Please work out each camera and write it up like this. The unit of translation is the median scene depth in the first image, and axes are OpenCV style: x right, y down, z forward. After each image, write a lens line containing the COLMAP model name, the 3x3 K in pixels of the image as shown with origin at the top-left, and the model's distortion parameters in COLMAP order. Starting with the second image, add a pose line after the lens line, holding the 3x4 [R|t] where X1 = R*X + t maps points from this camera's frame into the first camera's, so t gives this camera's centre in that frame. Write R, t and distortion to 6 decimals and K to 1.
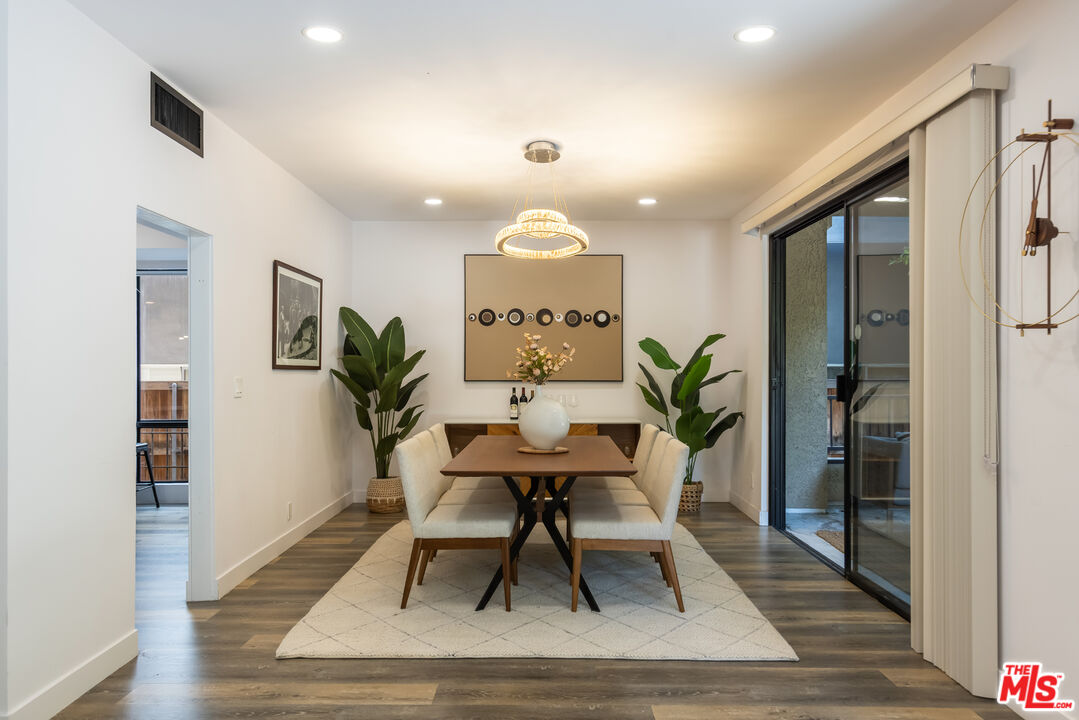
lens RADIAL K [[784.3, 0, 539.5], [0, 784.3, 360.0], [0, 0, 1]] dist [-0.002058, -0.000444]
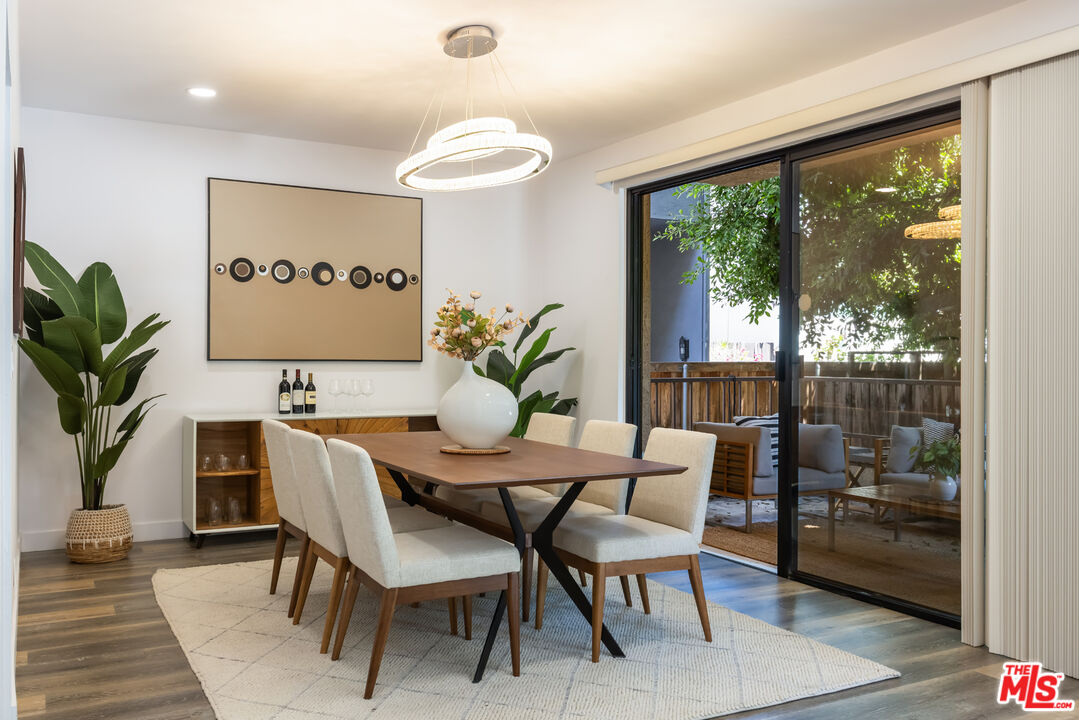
lens RADIAL K [[915.7, 0, 539.5], [0, 915.7, 360.0], [0, 0, 1]] dist [0.000571, 0.002792]
pose [[0.870919, 0.004906, 0.491402, -0.241315], [-0.010983, 0.999895, 0.009483, 0.016033], [-0.491304, -0.013656, 0.870881, 0.156545]]
